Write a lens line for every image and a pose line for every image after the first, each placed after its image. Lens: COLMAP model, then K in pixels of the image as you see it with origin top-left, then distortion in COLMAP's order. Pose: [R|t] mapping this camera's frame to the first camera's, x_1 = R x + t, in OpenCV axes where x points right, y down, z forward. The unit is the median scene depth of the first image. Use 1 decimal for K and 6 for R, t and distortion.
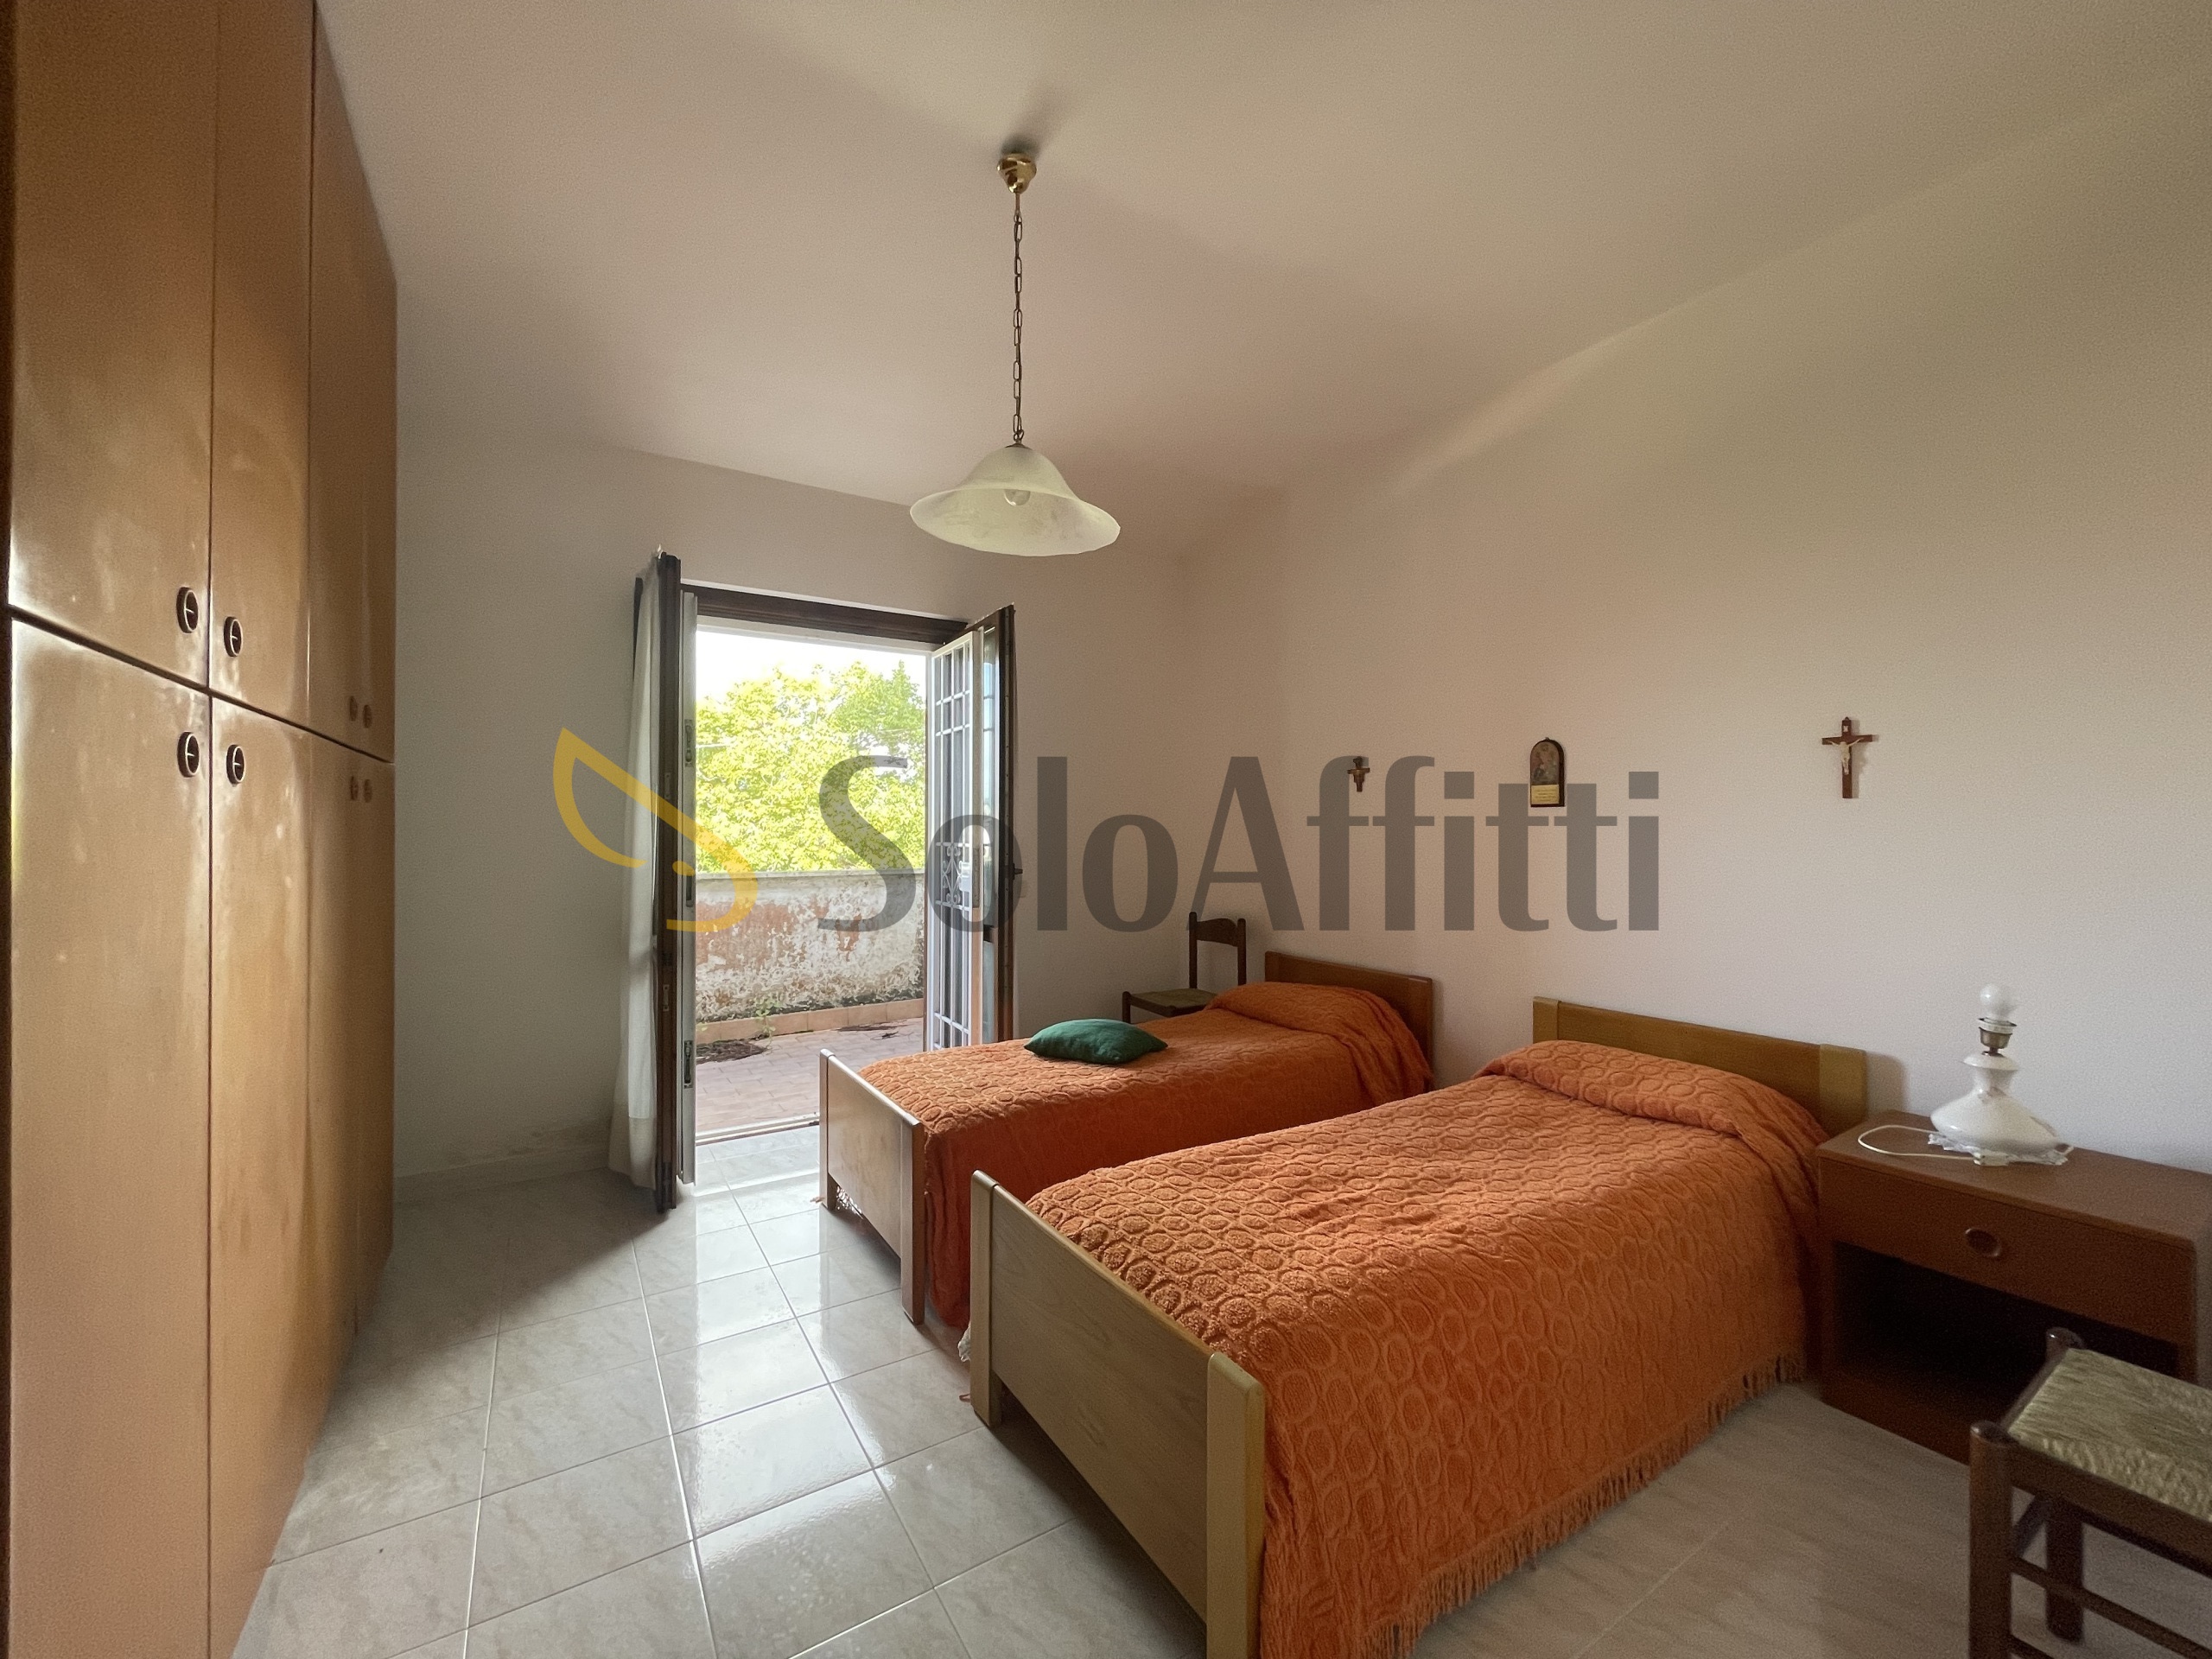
lens RADIAL K [[890.8, 0, 1111.9], [0, 890.8, 828.5], [0, 0, 1]] dist [-0.000473, -0.000630]
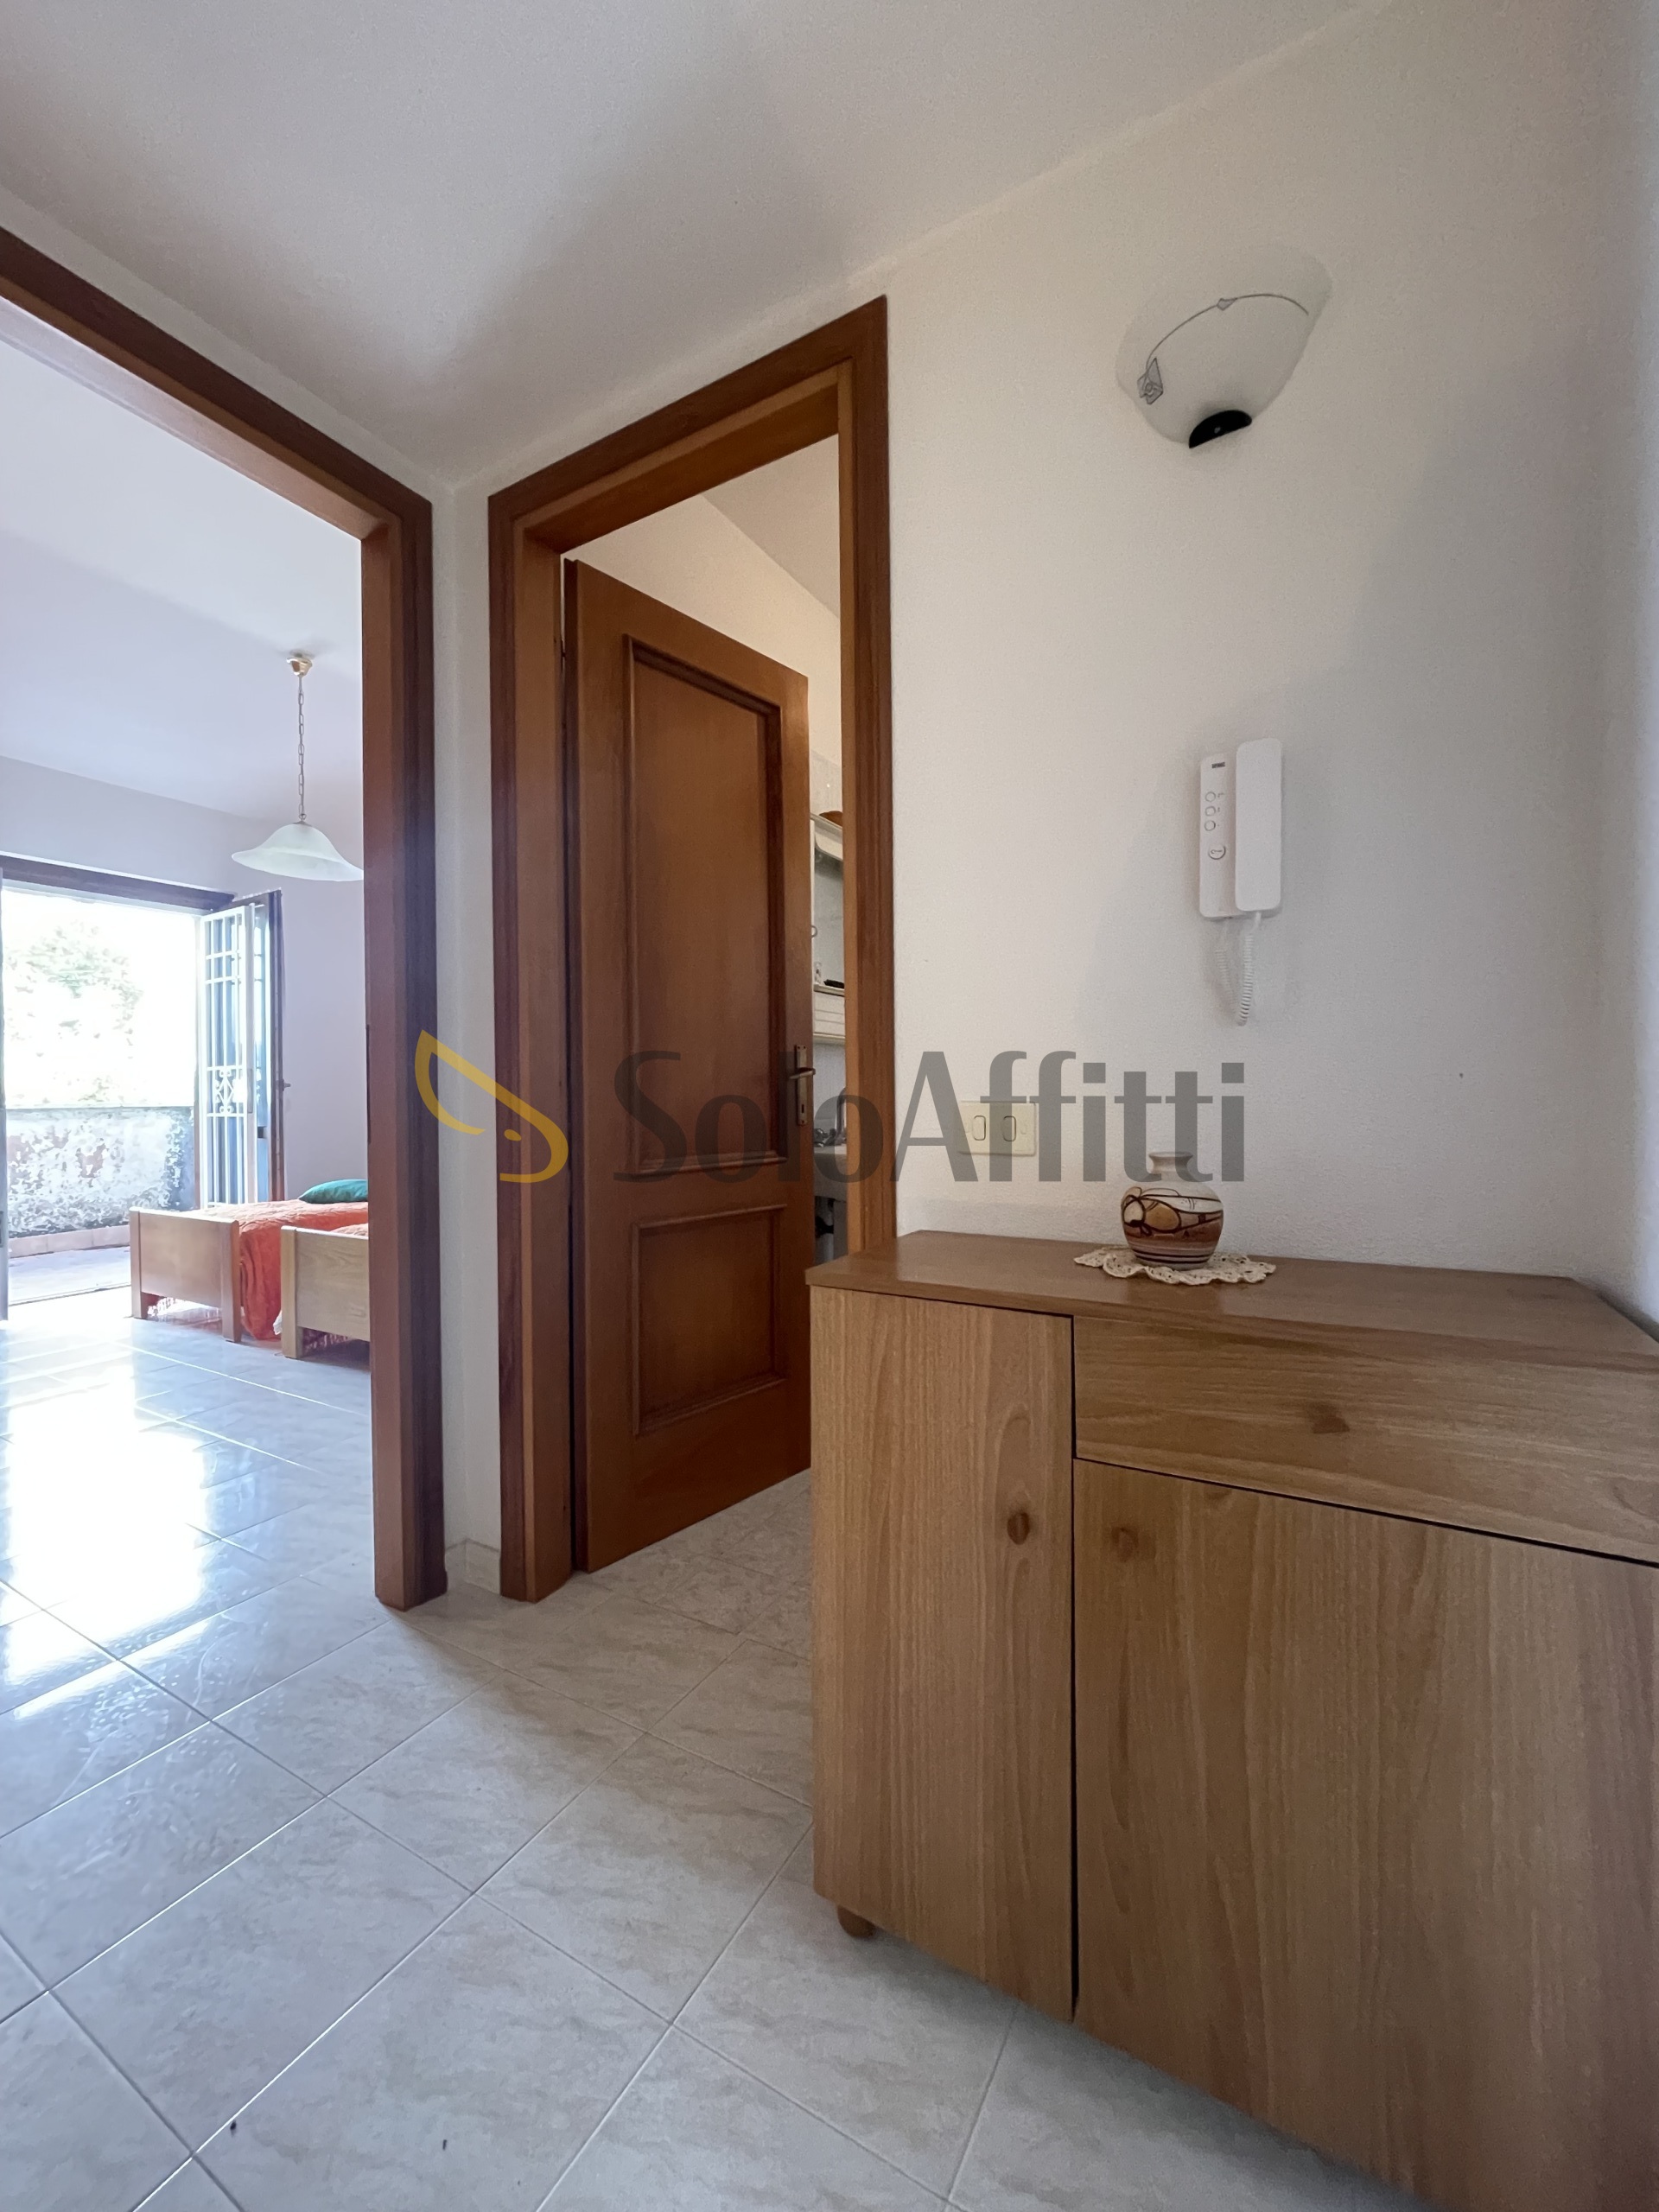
lens RADIAL K [[890.8, 0, 827.9], [0, 890.8, 1096.2], [0, 0, 1]] dist [-0.000473, -0.000630]
pose [[0.886180, -0.013143, 0.463156, -0.003799], [0.010701, 0.999912, 0.007900, 0.056925], [-0.463218, -0.002045, 0.886242, -0.536653]]
